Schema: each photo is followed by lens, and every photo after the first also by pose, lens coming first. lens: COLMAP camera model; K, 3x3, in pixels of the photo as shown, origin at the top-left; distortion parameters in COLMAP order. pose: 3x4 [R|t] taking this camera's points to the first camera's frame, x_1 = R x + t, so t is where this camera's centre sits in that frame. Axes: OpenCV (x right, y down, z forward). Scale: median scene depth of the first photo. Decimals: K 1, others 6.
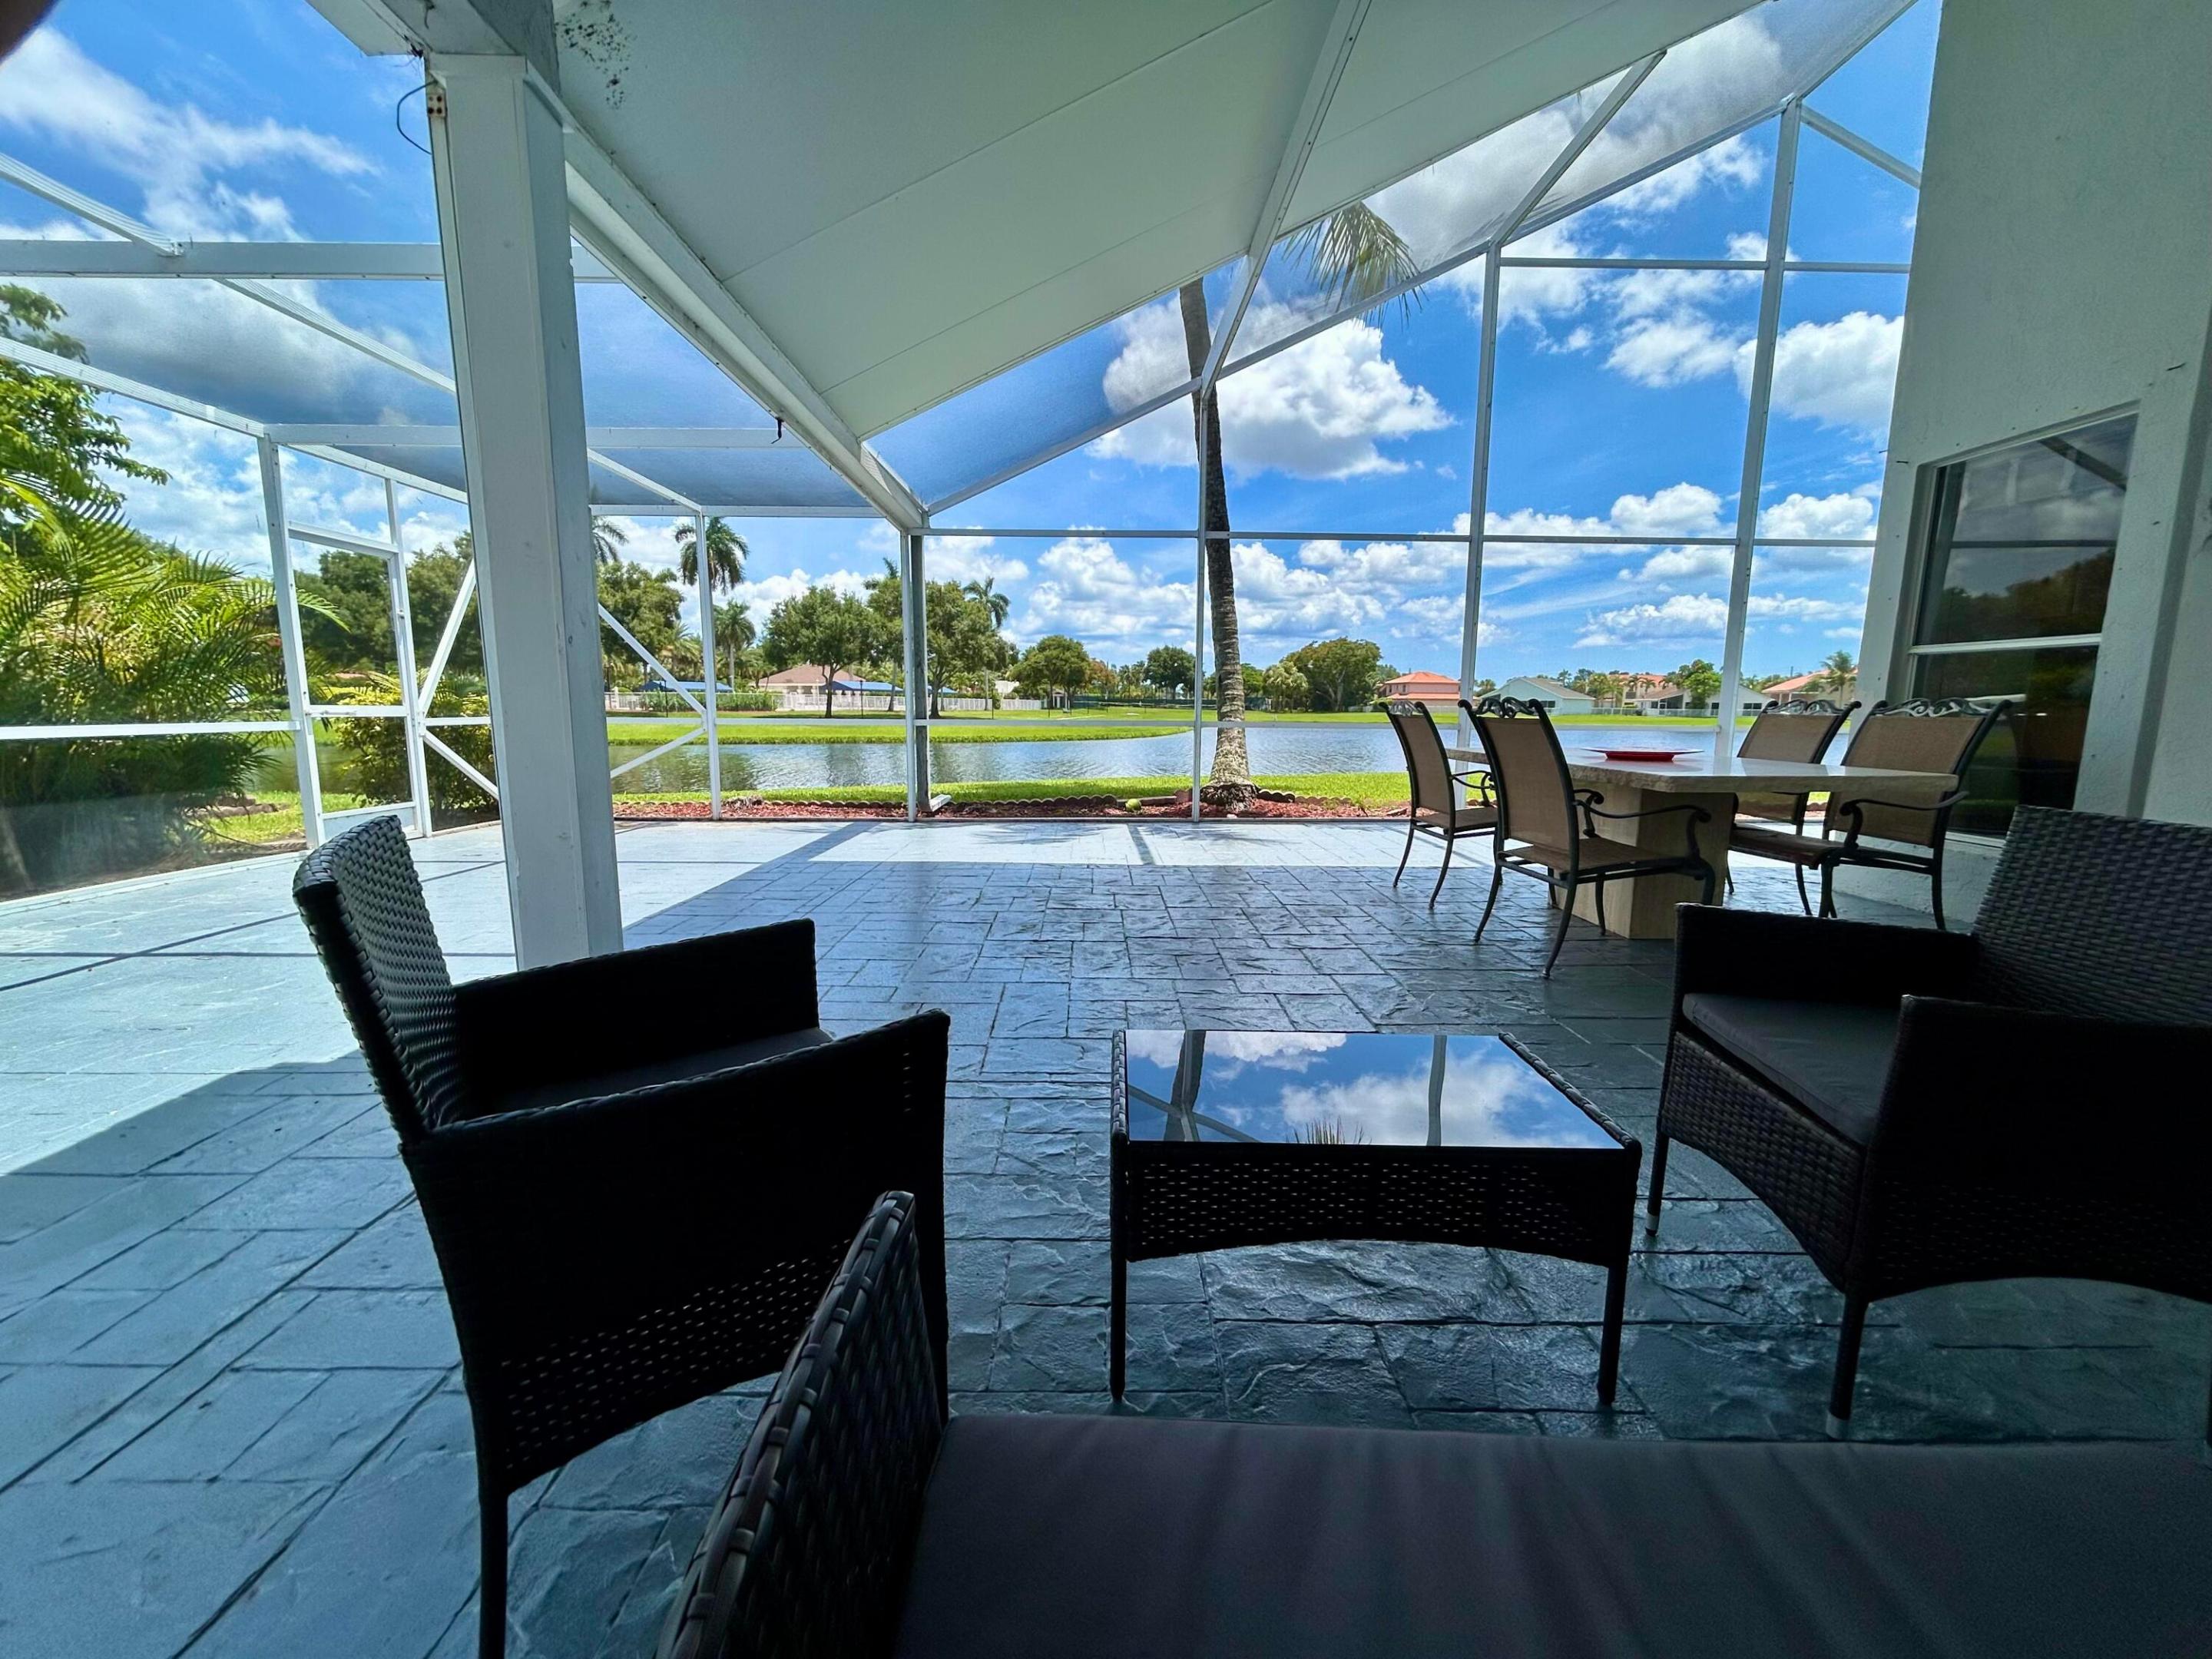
lens RADIAL K [[889.7, 0, 1106.0], [0, 889.7, 829.5], [0, 0, 1]] dist [0.000394, -0.000429]
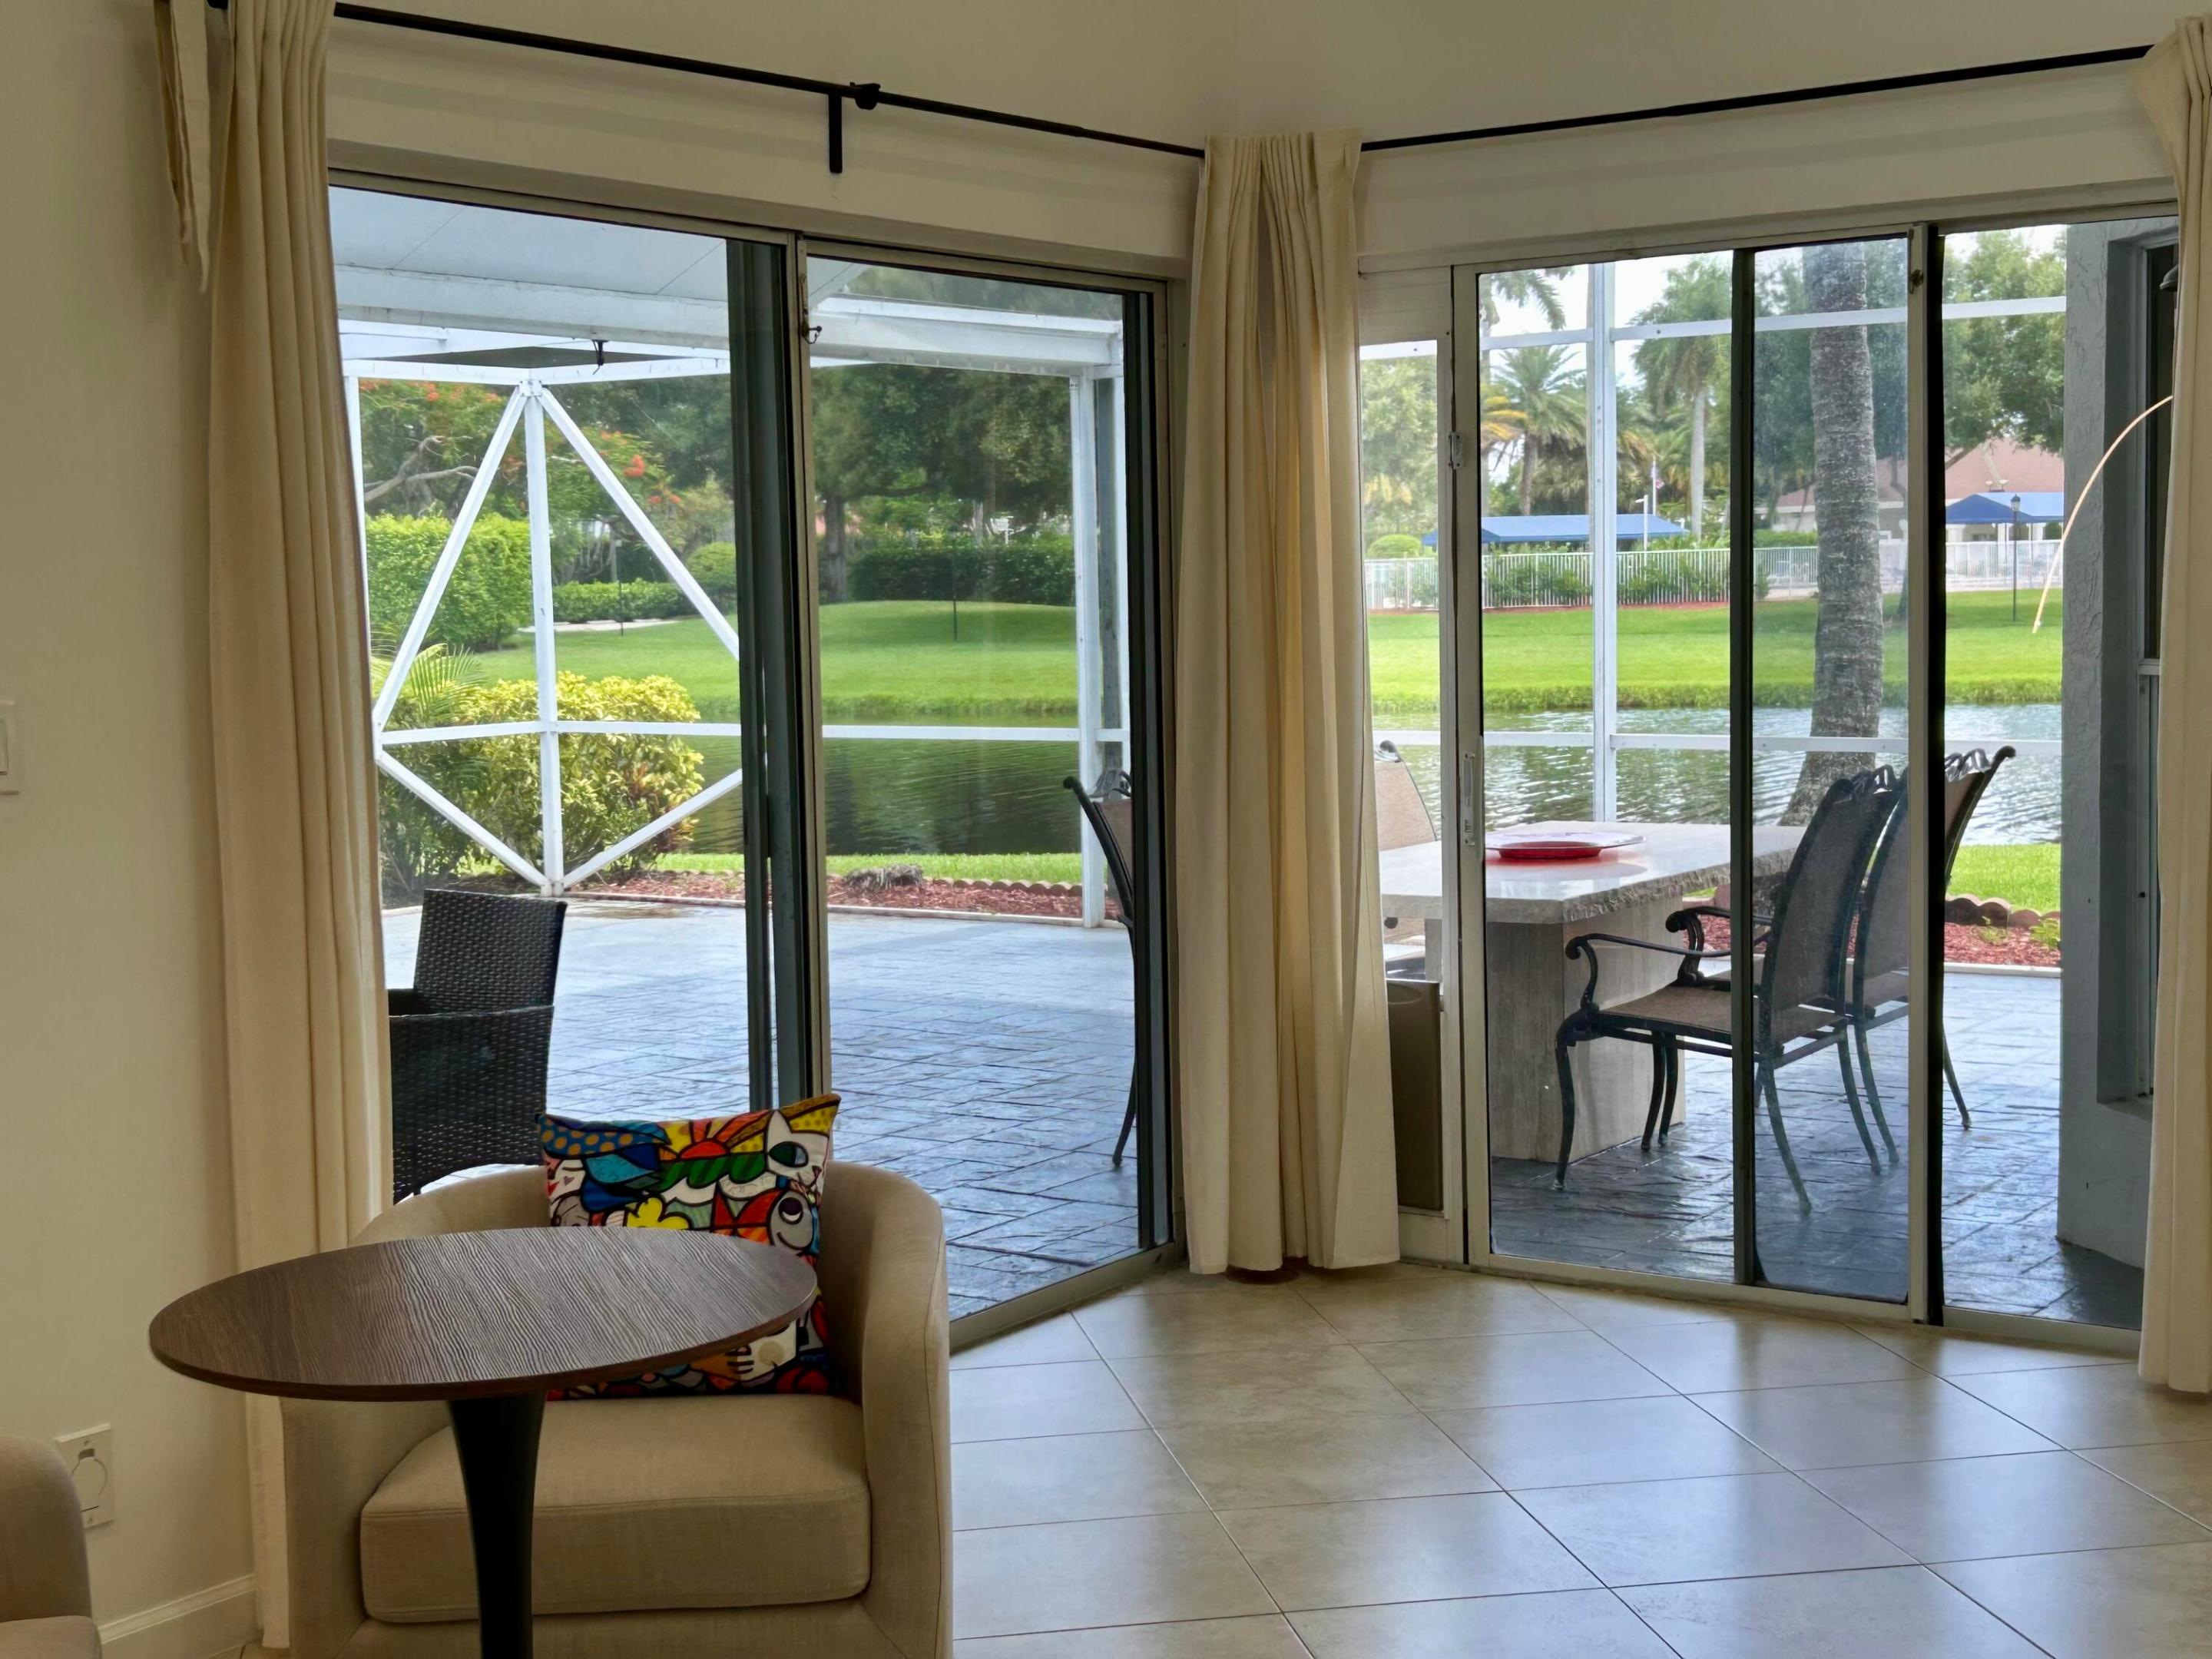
lens RADIAL K [[3019.5, 0, 1106.0], [0, 3019.5, 829.5], [0, 0, 1]] dist [0.127492, -0.370780]
pose [[0.814640, 0.023265, -0.579500, 0.087257], [-0.051611, 0.998139, -0.032481, -0.001039], [0.577666, 0.056369, 0.814324, -0.045265]]
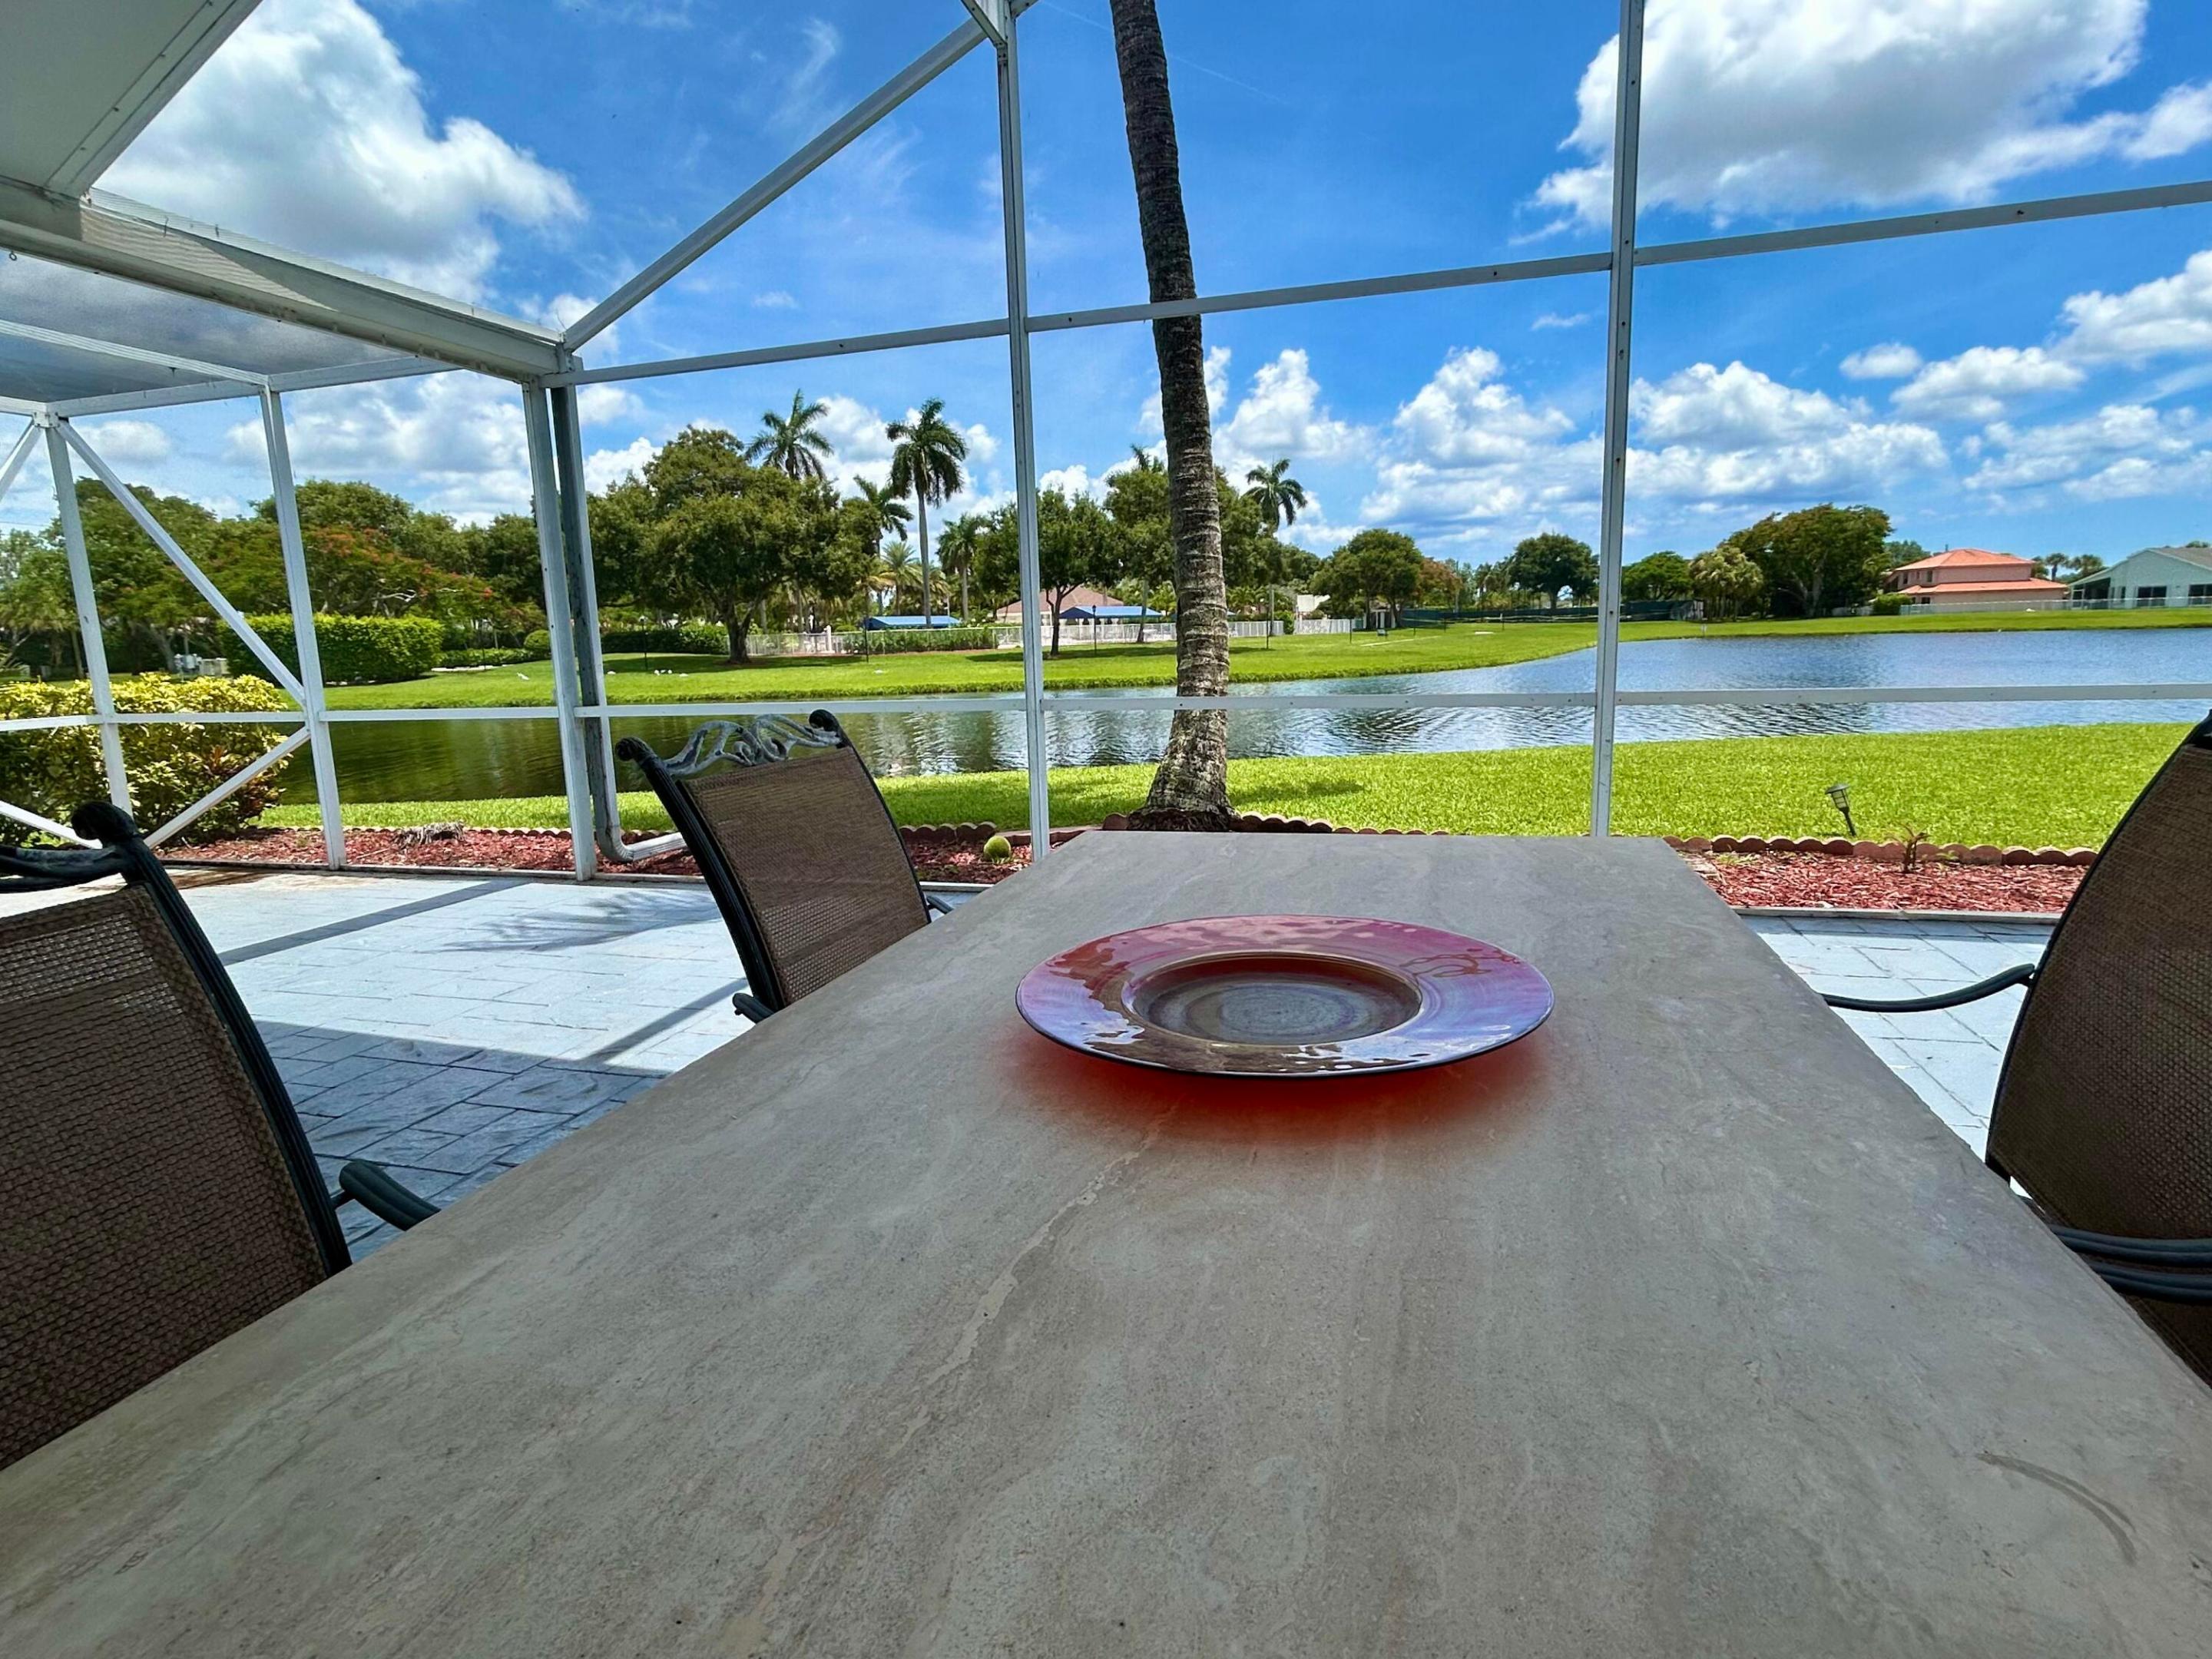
lens RADIAL K [[1133.0, 0, 1098.2], [0, 1133.0, 865.2], [0, 0, 1]] dist [0.001554, 0.001601]
pose [[0.951956, 0.023313, -0.305346, 0.037016], [-0.002700, 0.997698, 0.067756, -0.007871], [0.306222, -0.063676, 0.949828, 0.042615]]
